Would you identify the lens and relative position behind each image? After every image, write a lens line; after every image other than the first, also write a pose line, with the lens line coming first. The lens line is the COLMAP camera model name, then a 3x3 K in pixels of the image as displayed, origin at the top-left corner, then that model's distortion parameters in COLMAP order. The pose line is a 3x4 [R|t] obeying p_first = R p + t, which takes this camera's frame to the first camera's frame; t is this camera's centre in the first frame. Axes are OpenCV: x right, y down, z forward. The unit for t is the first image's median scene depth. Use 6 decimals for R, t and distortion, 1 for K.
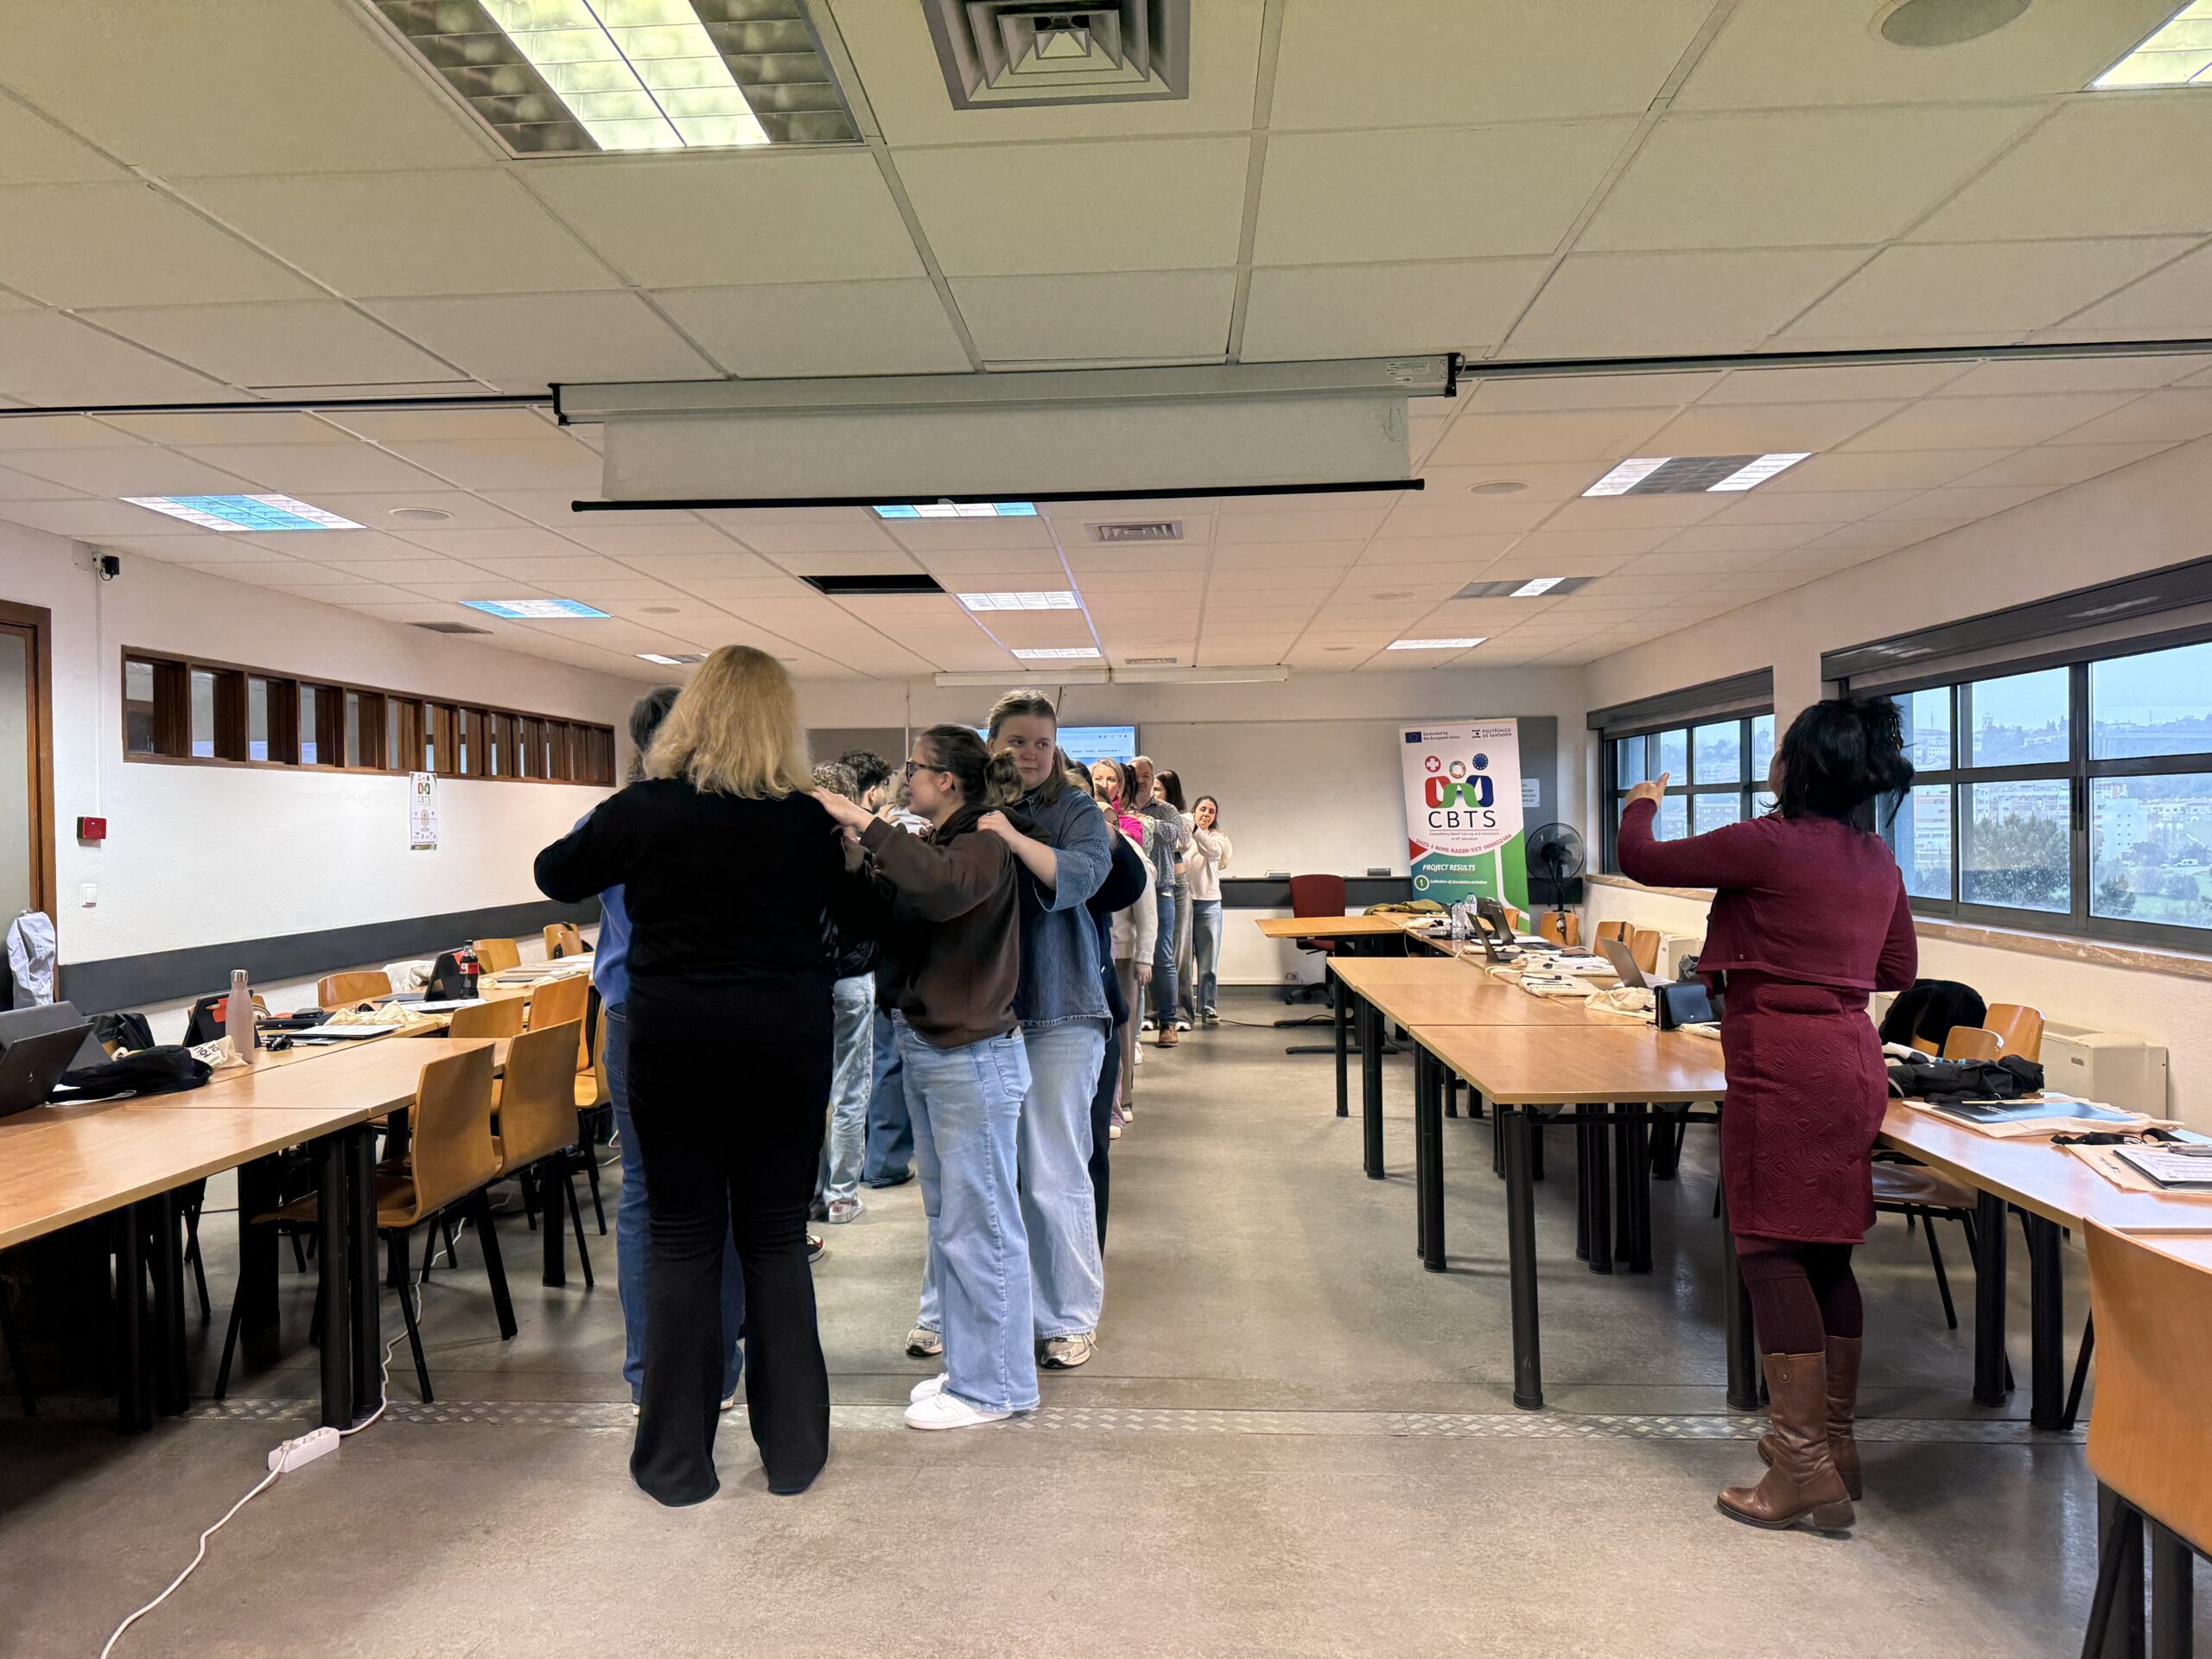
lens RADIAL K [[1538.0, 0, 1072.0], [0, 1538.0, 828.2], [0, 0, 1]] dist [0.052612, -0.077433]
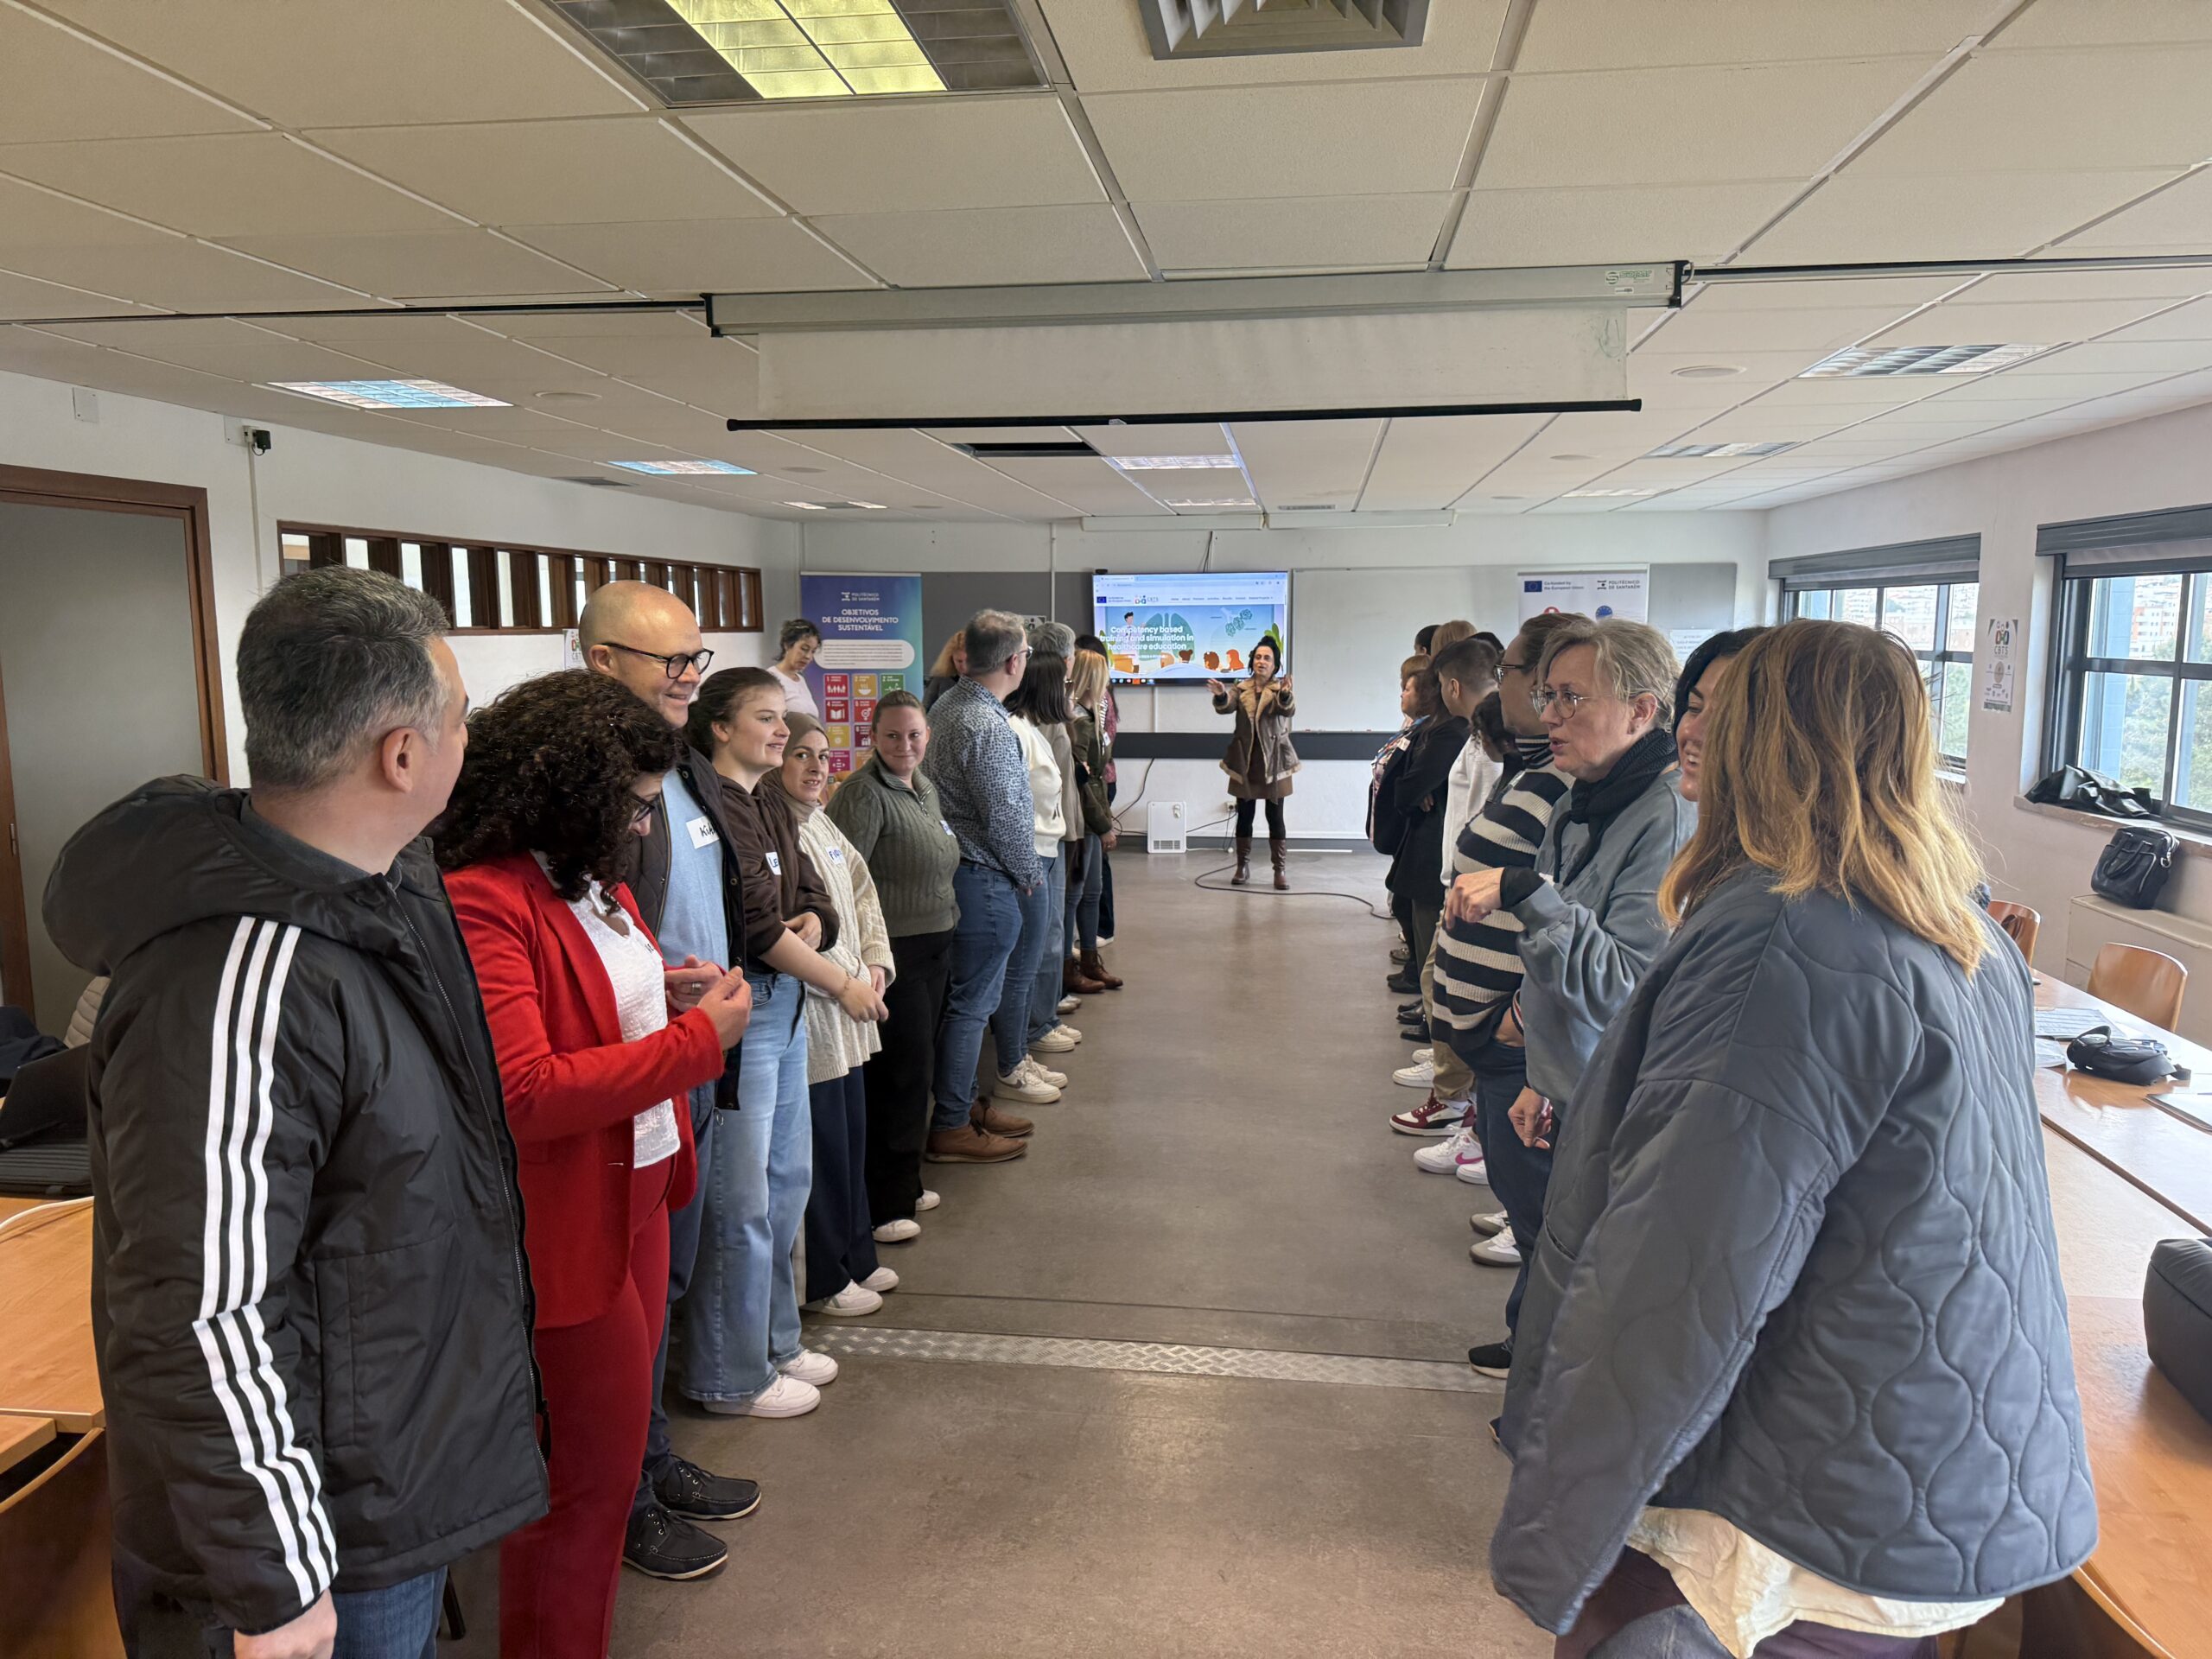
lens RADIAL K [[1538.0, 0, 1111.7], [0, 1538.0, 820.3], [0, 0, 1]] dist [0.052612, -0.077433]
pose [[0.997956, 0.018621, -0.061139, -0.018794], [-0.010933, 0.992254, 0.123741, -0.069836], [0.062970, -0.122819, 0.990429, 0.031832]]
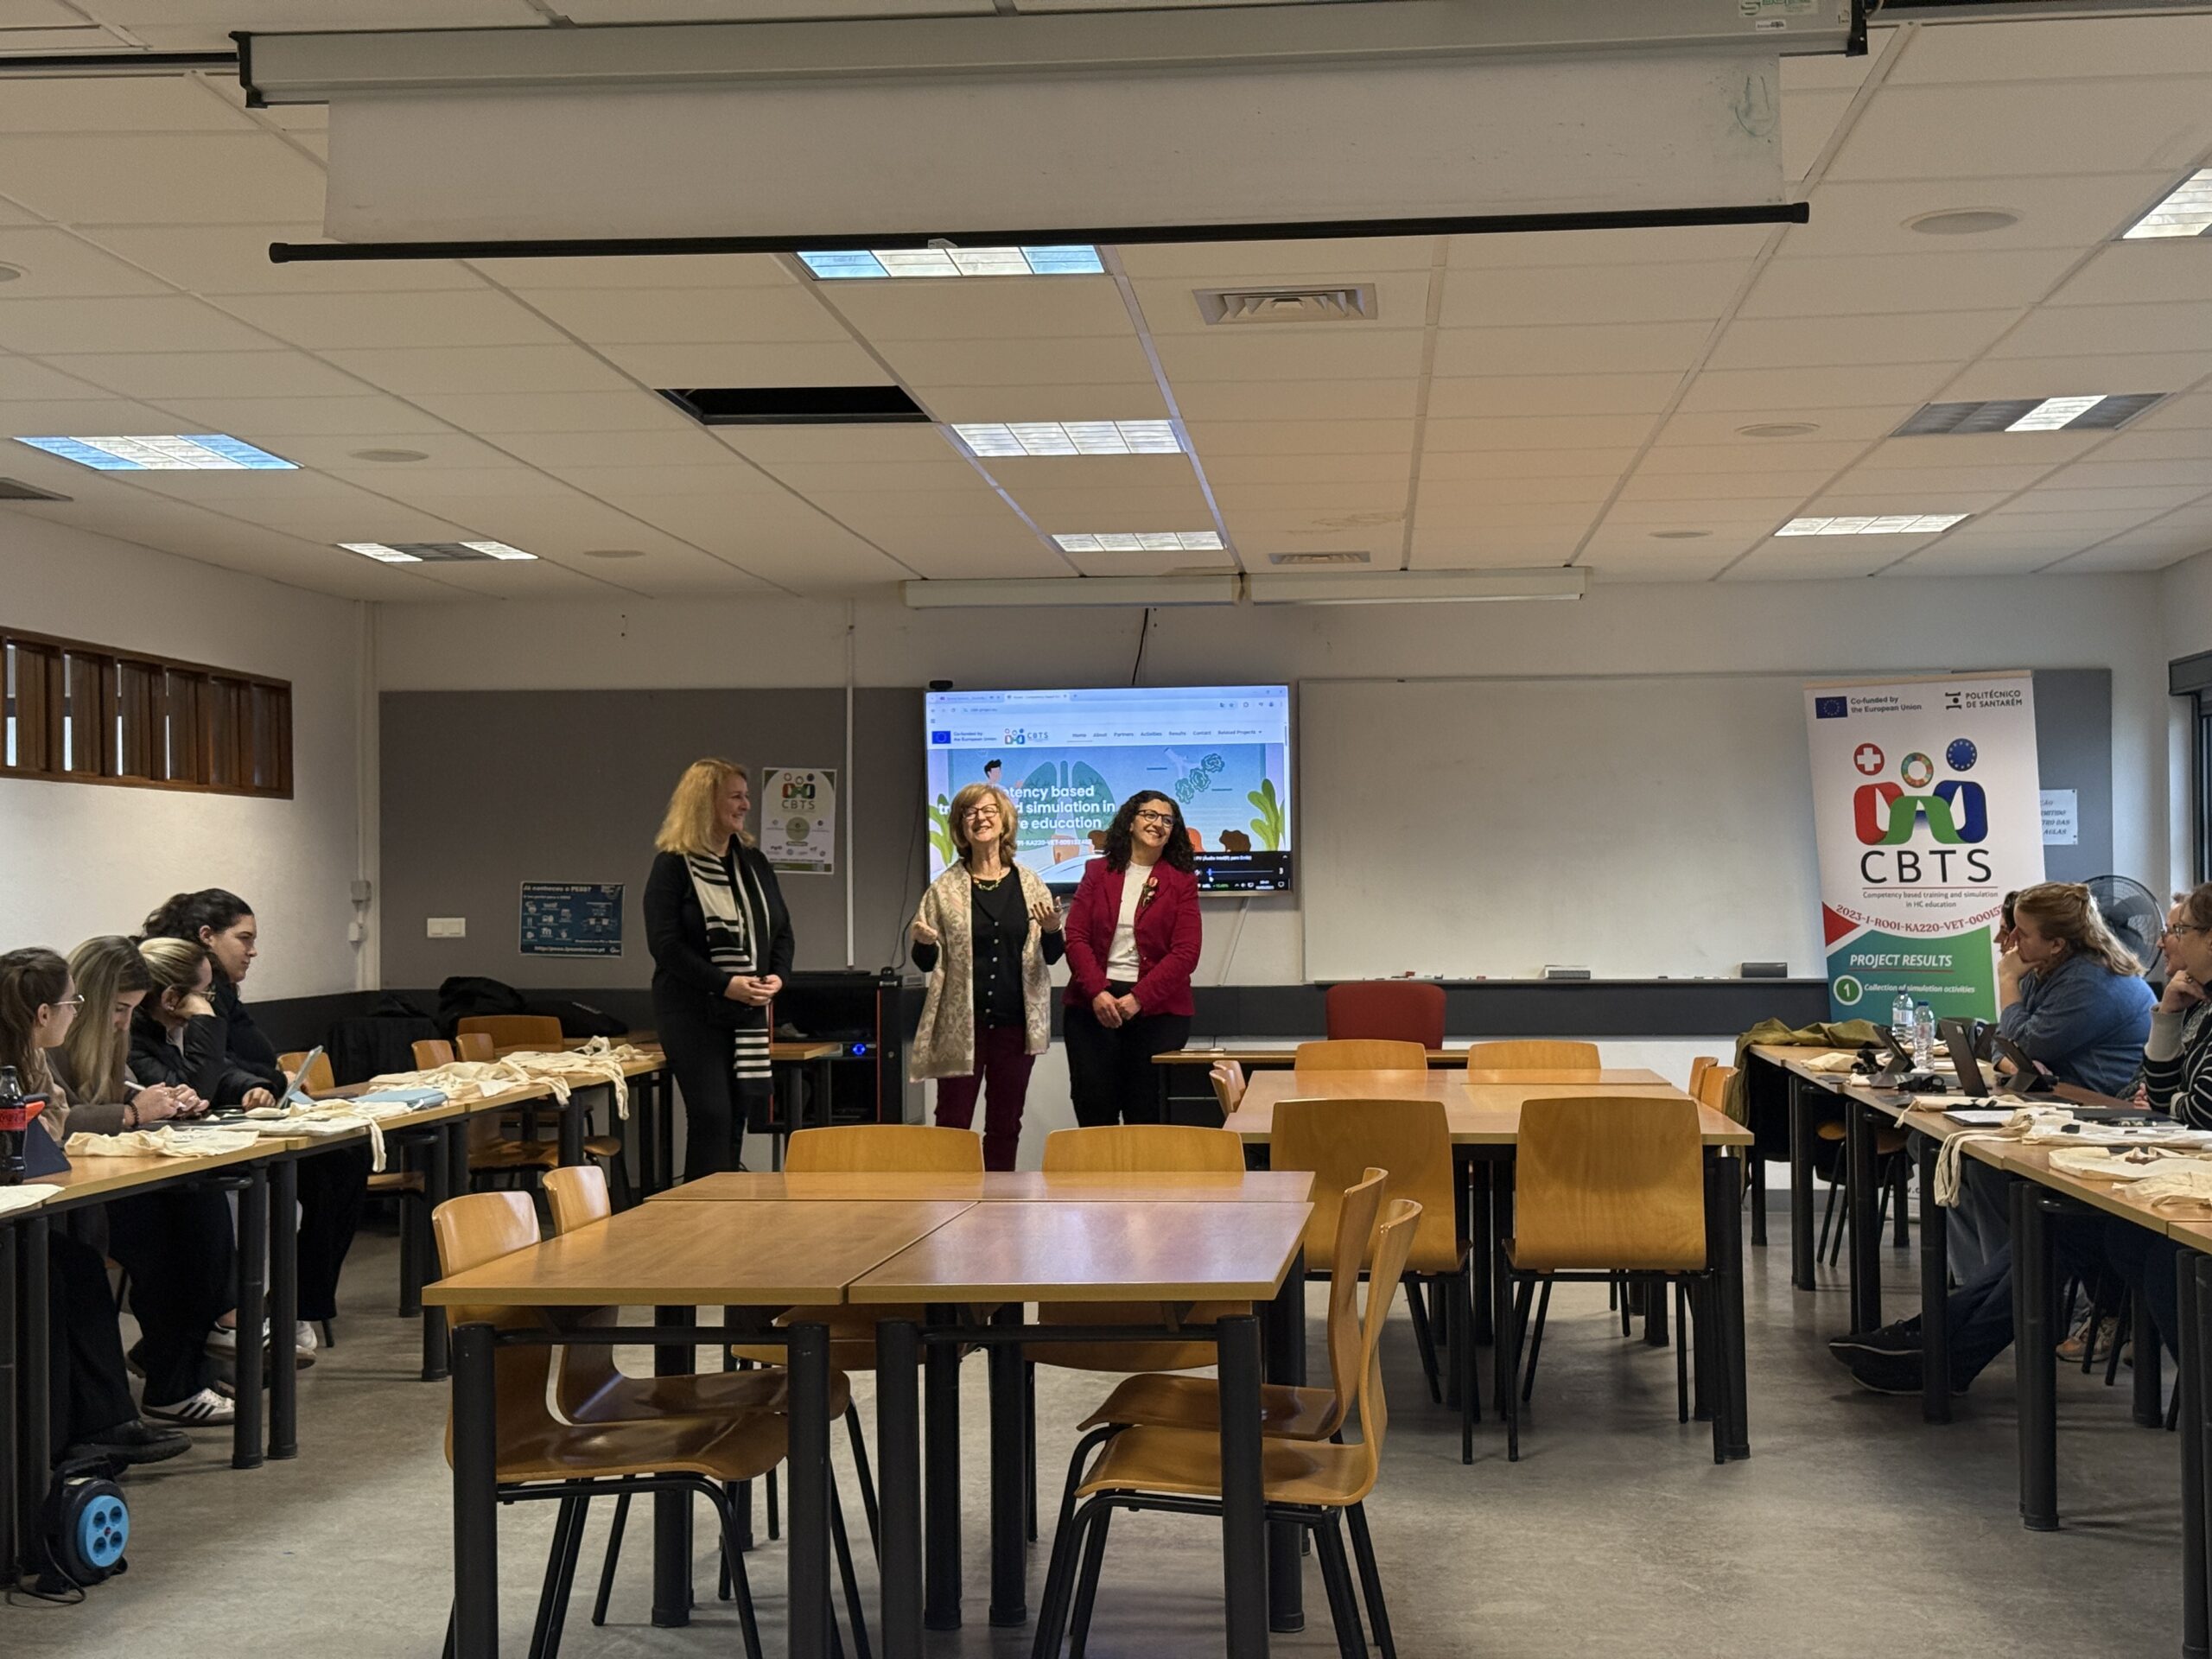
lens RADIAL K [[3059.8, 0, 1104.6], [0, 3059.8, 814.9], [0, 0, 1]] dist [0.092503, 0.000000]
pose [[0.999754, 0.004753, -0.021663, 0.001219], [-0.005405, 0.999531, -0.030141, 0.020708], [0.021509, 0.030251, 0.999311, -0.077902]]
